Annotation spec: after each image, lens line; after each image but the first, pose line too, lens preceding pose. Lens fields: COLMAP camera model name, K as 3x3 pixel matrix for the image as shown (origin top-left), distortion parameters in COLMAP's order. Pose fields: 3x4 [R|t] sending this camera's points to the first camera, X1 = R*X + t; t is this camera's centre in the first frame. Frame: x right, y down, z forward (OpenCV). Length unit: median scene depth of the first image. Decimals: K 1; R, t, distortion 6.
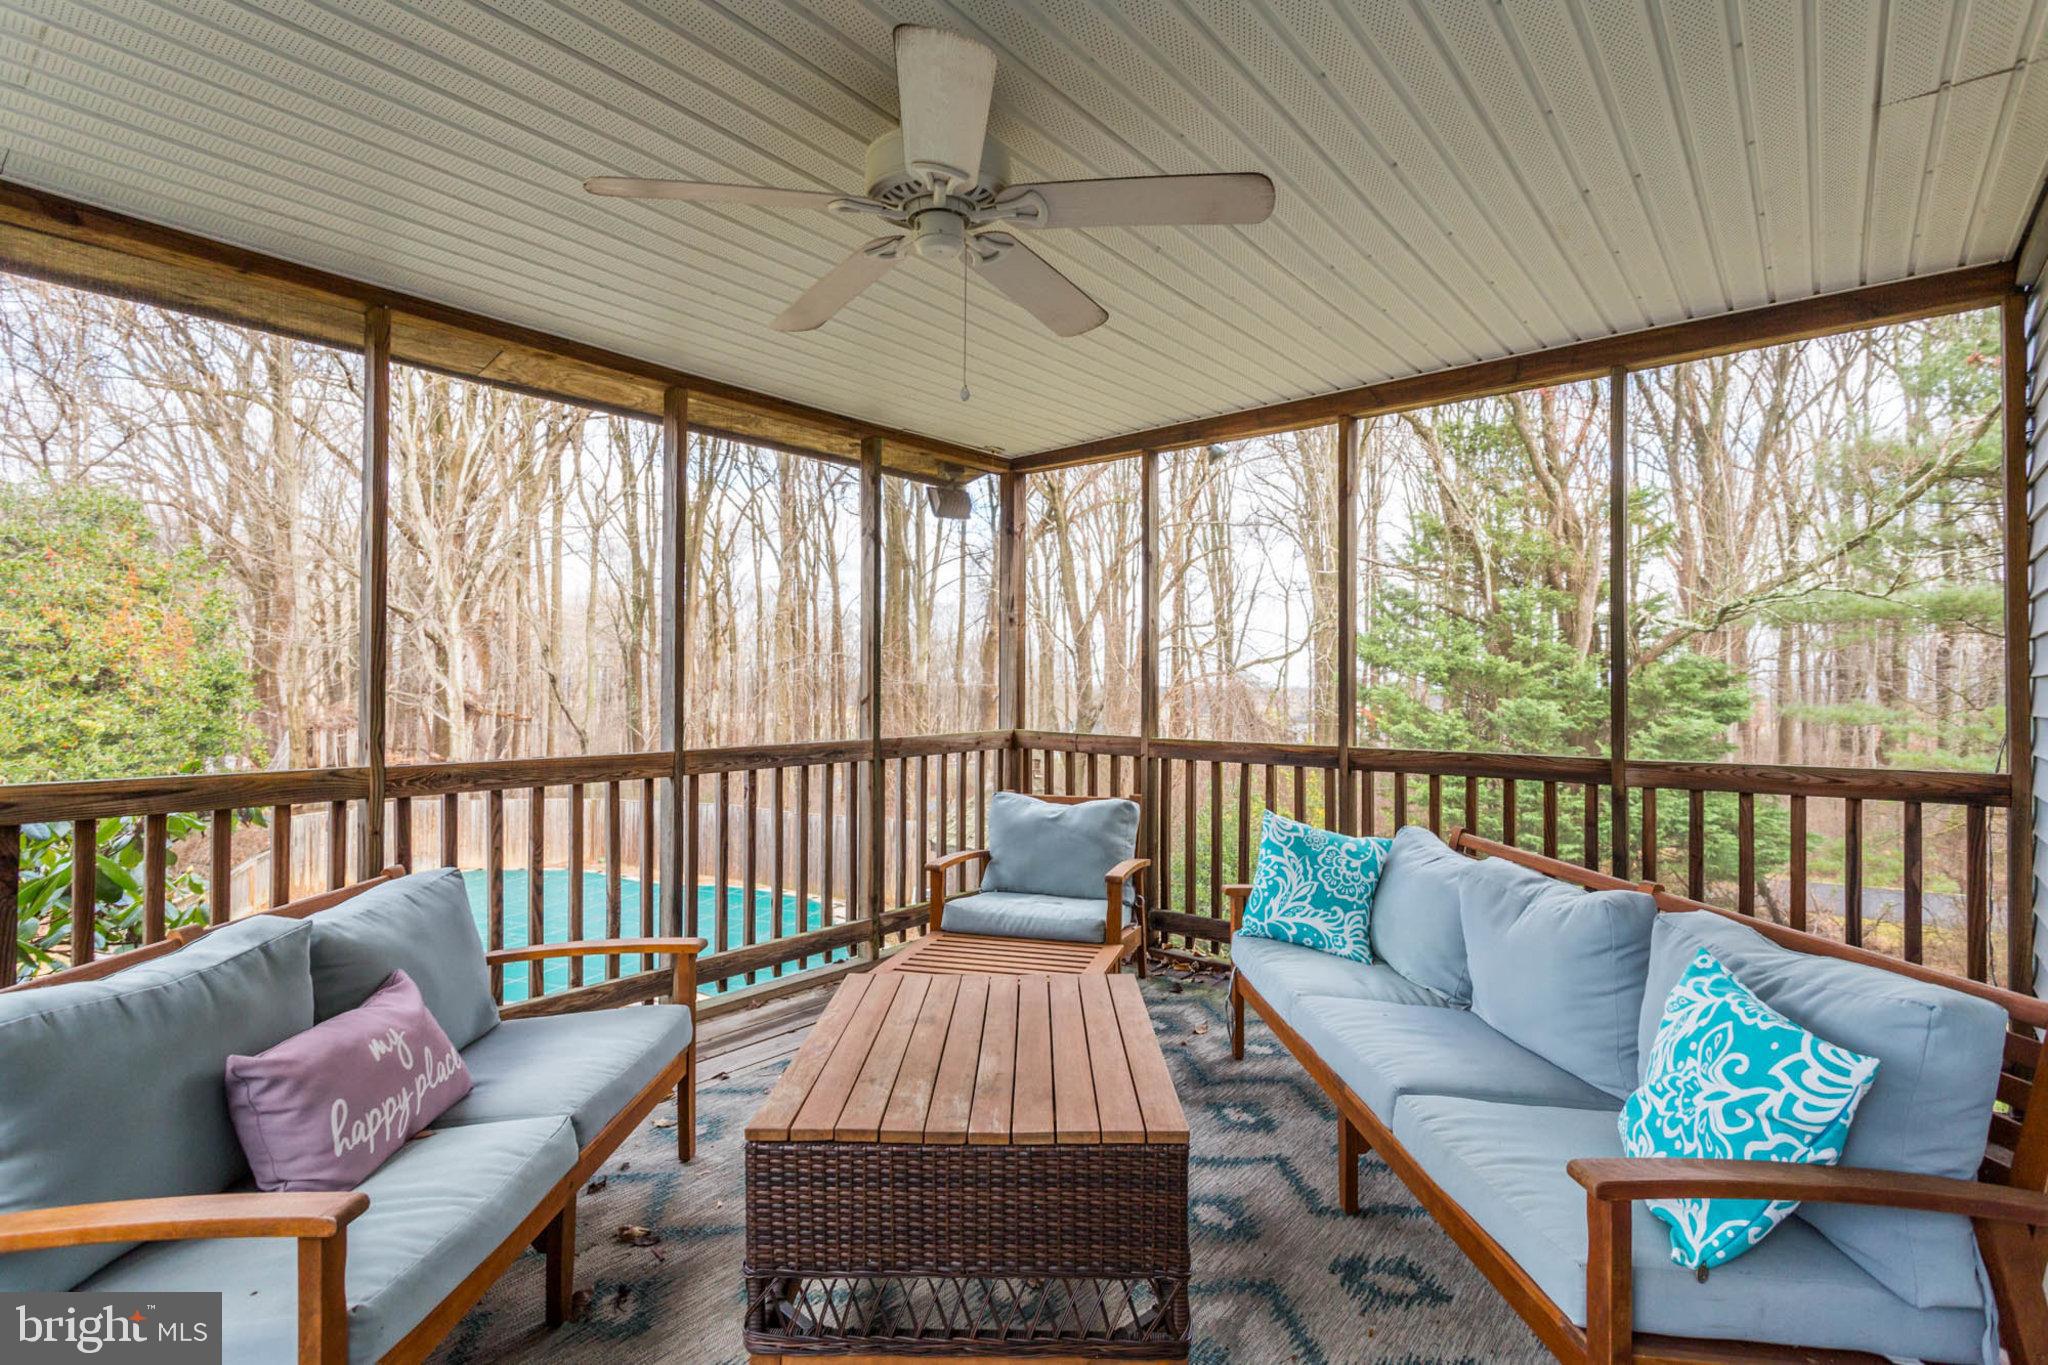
lens RADIAL K [[992.8, 0, 1028.9], [0, 992.8, 674.8], [0, 0, 1]] dist [0.004521, 0.001036]
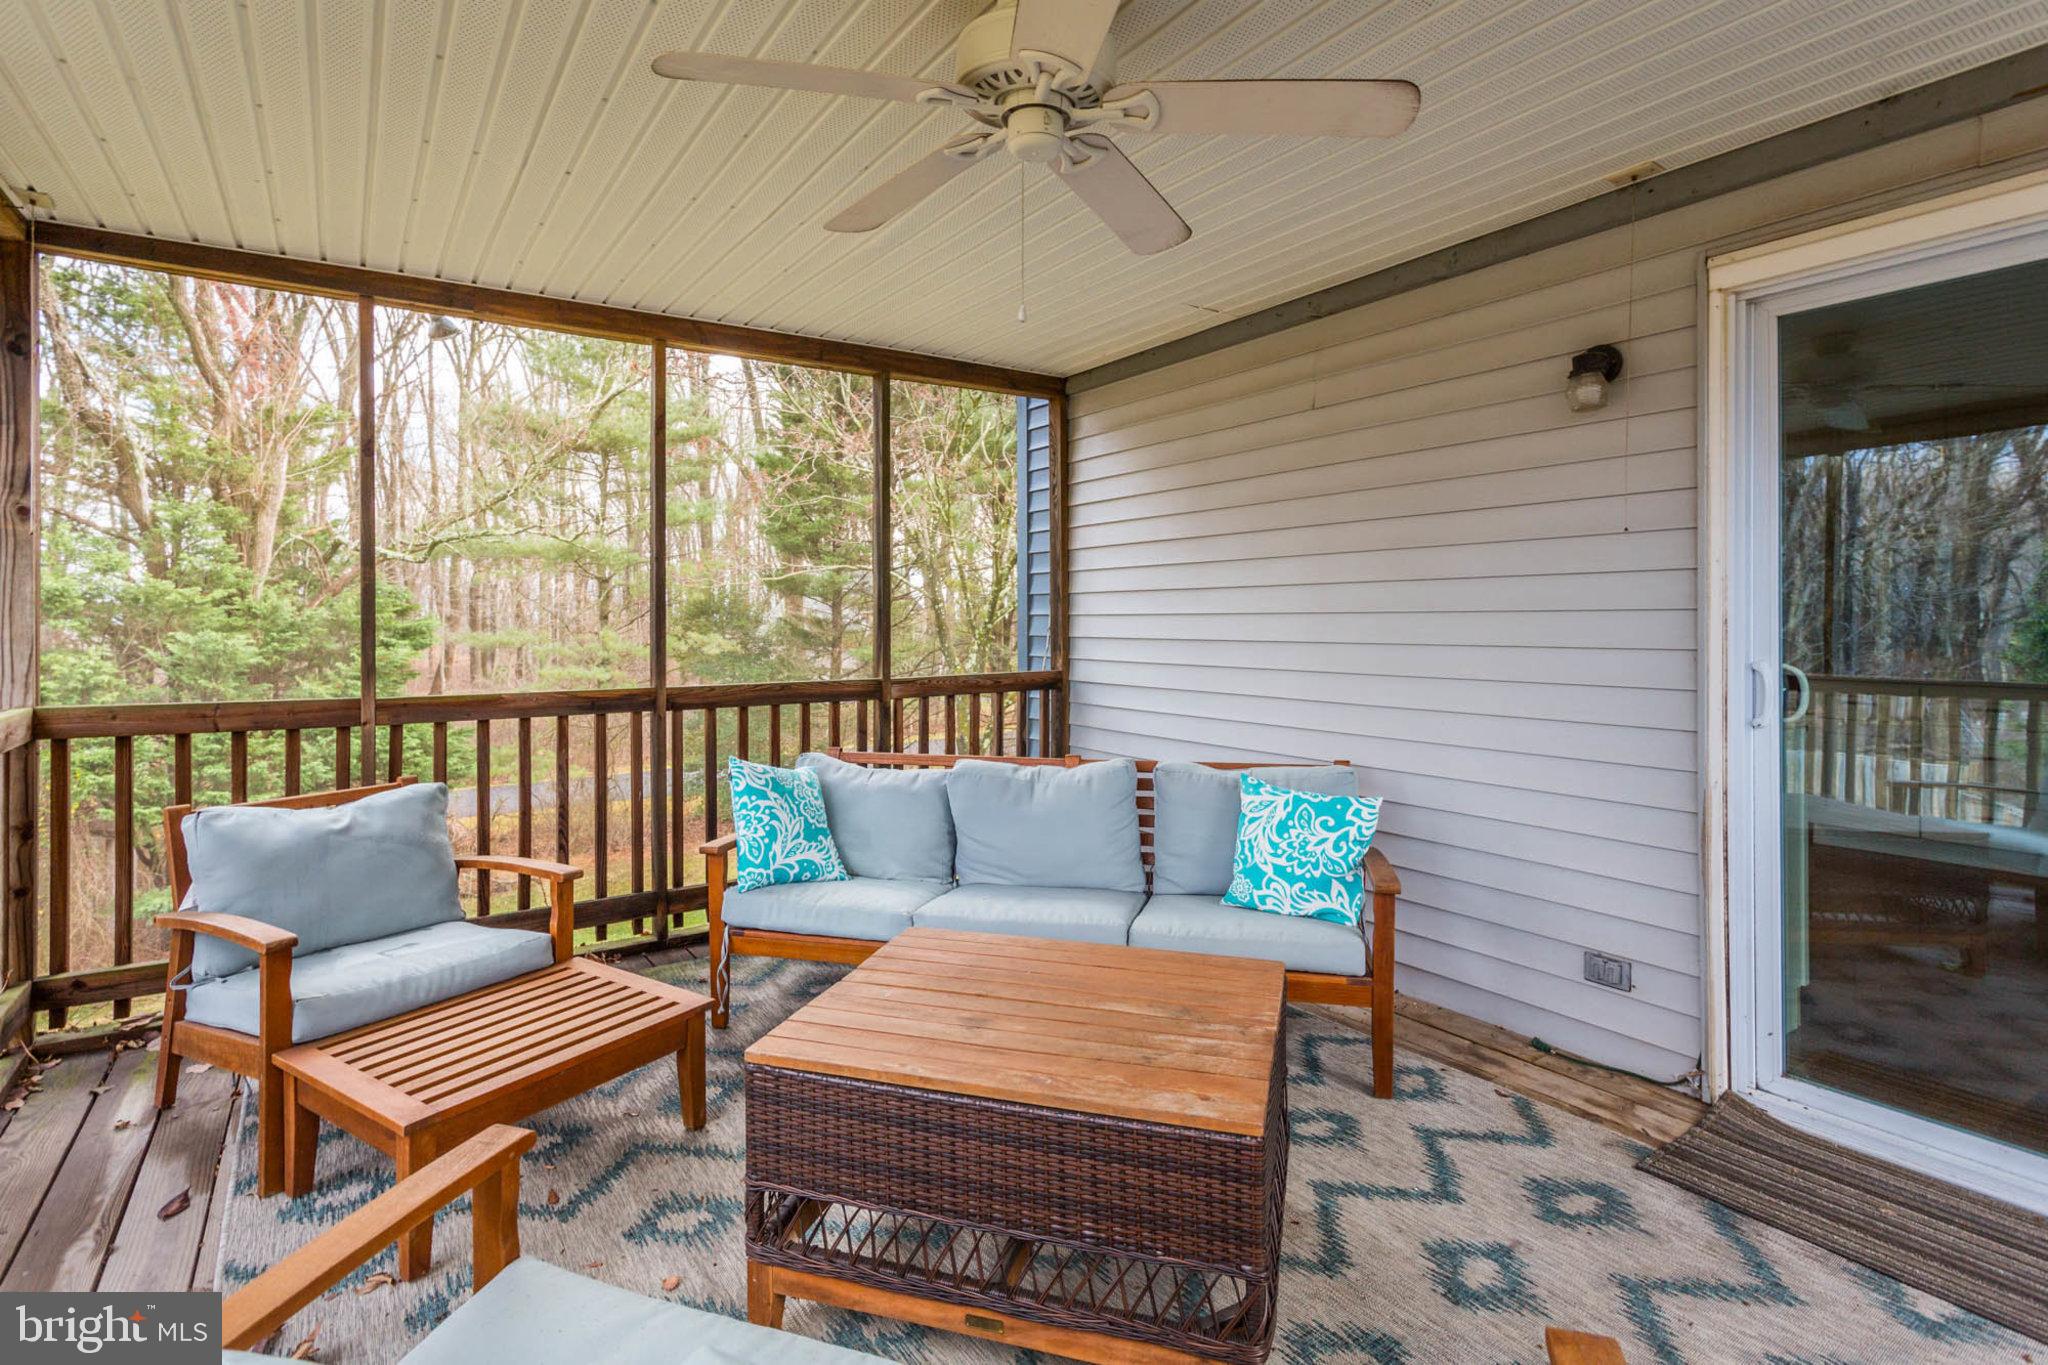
lens RADIAL K [[992.8, 0, 1034.9], [0, 992.8, 614.2], [0, 0, 1]] dist [0.004521, 0.001036]
pose [[0.290825, -0.004084, 0.956768, -0.487857], [-0.007276, 0.999953, 0.006480, -0.006975], [-0.956749, -0.008846, 0.290782, 0.373349]]
